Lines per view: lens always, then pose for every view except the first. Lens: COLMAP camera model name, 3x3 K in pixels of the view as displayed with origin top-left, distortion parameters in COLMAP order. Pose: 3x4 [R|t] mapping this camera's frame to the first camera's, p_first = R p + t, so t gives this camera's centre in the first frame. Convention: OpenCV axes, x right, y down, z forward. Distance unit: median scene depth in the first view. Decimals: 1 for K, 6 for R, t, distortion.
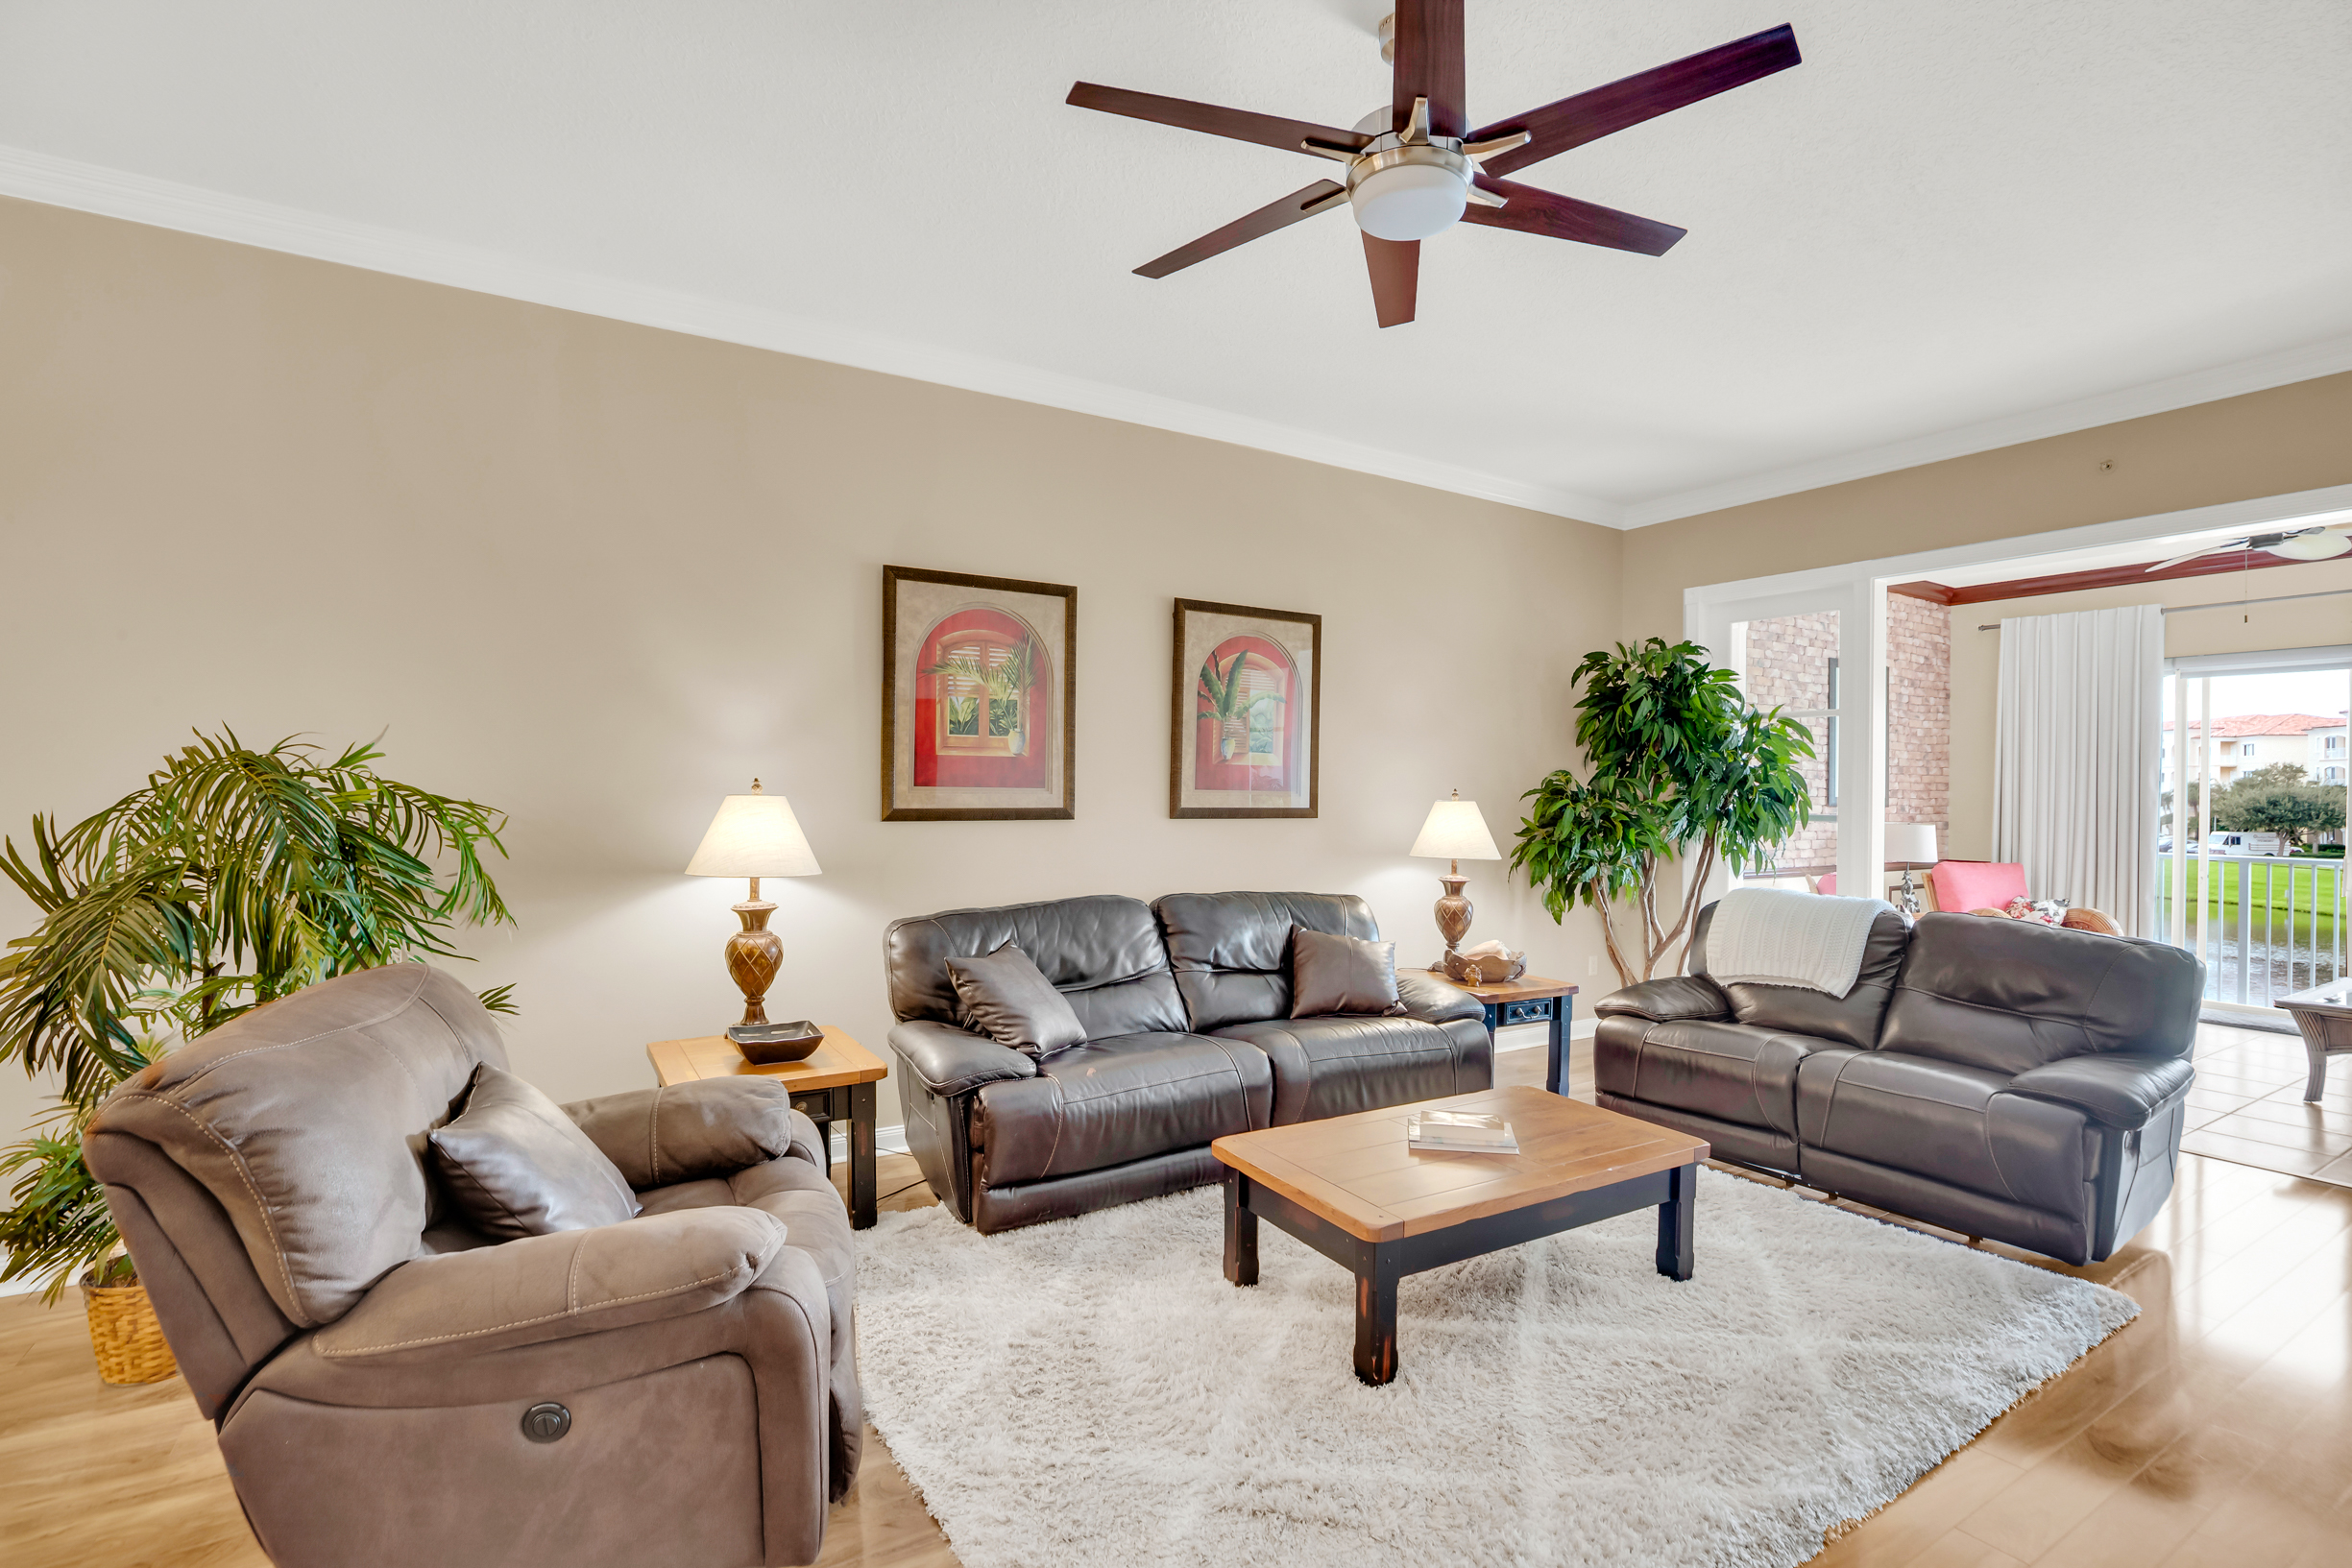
lens RADIAL K [[1102.3, 0, 1192.6], [0, 1102.3, 793.5], [0, 0, 1]] dist [-0.049134, 0.016759]
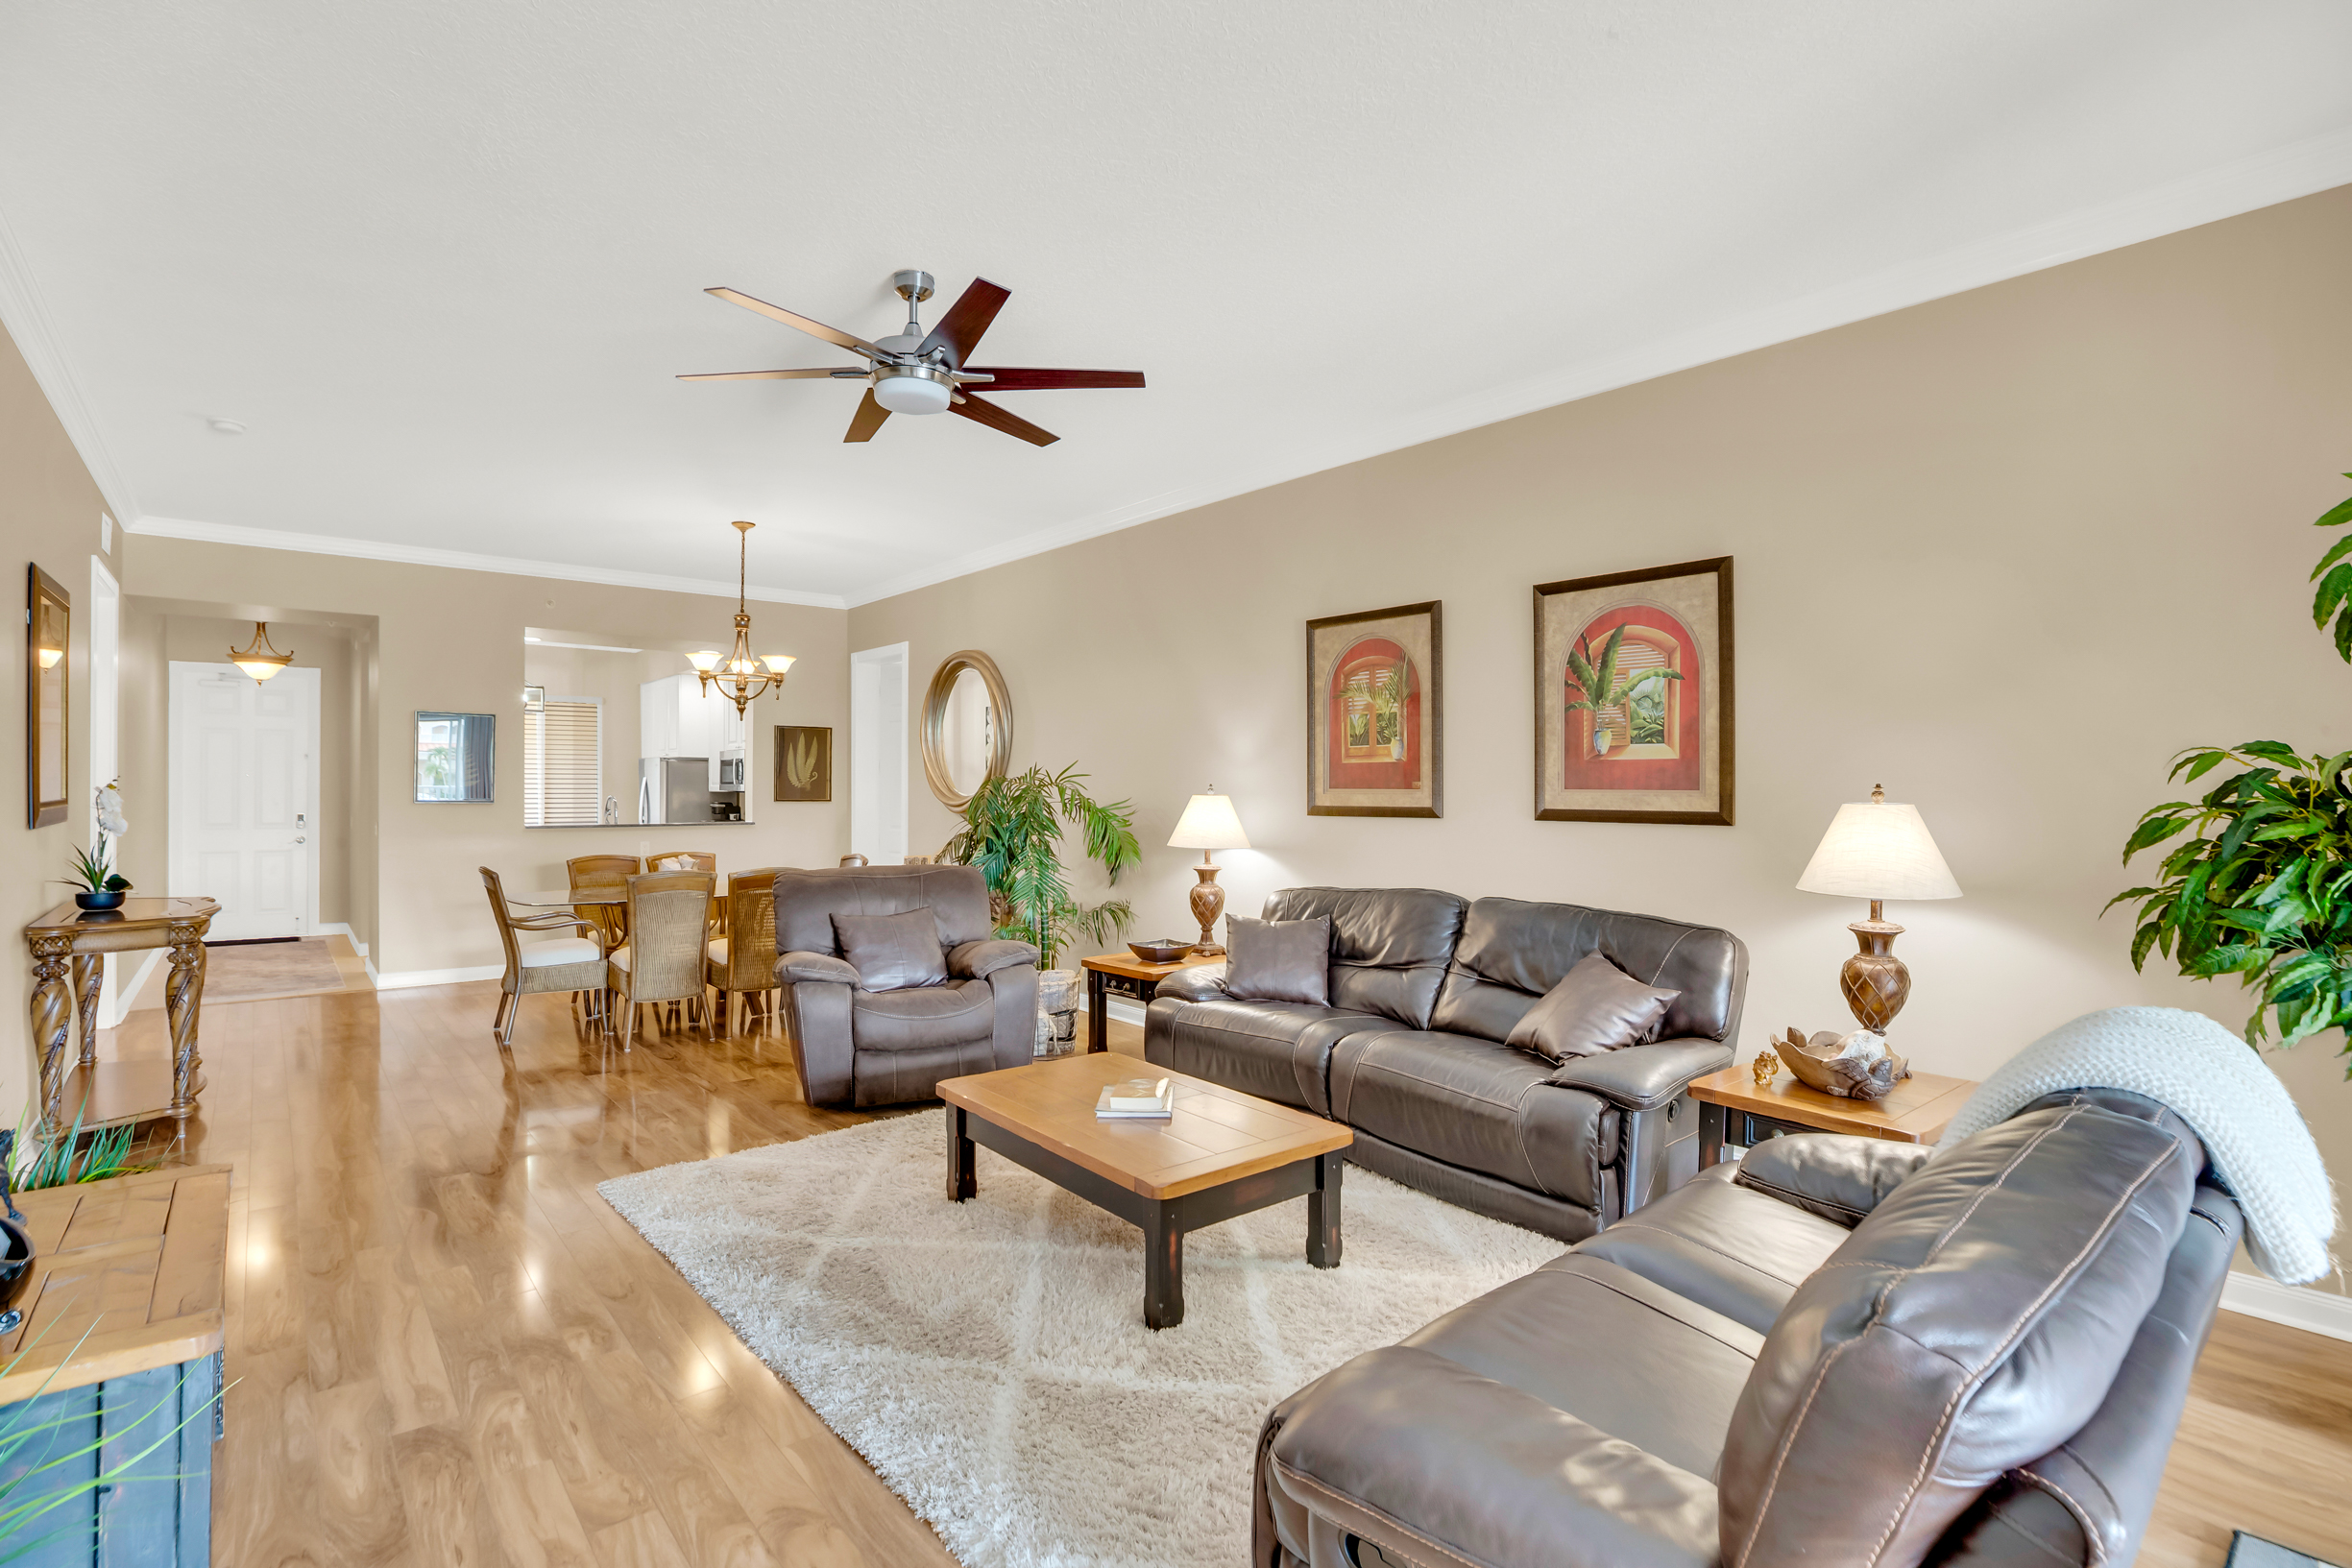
lens RADIAL K [[1102.3, 0, 1192.6], [0, 1102.3, 793.5], [0, 0, 1]] dist [-0.049134, 0.016759]
pose [[0.153105, -0.005993, -0.988192, 0.919661], [-0.003779, 0.999971, -0.006650, 0.007522], [0.988203, 0.004753, 0.153078, 0.608198]]
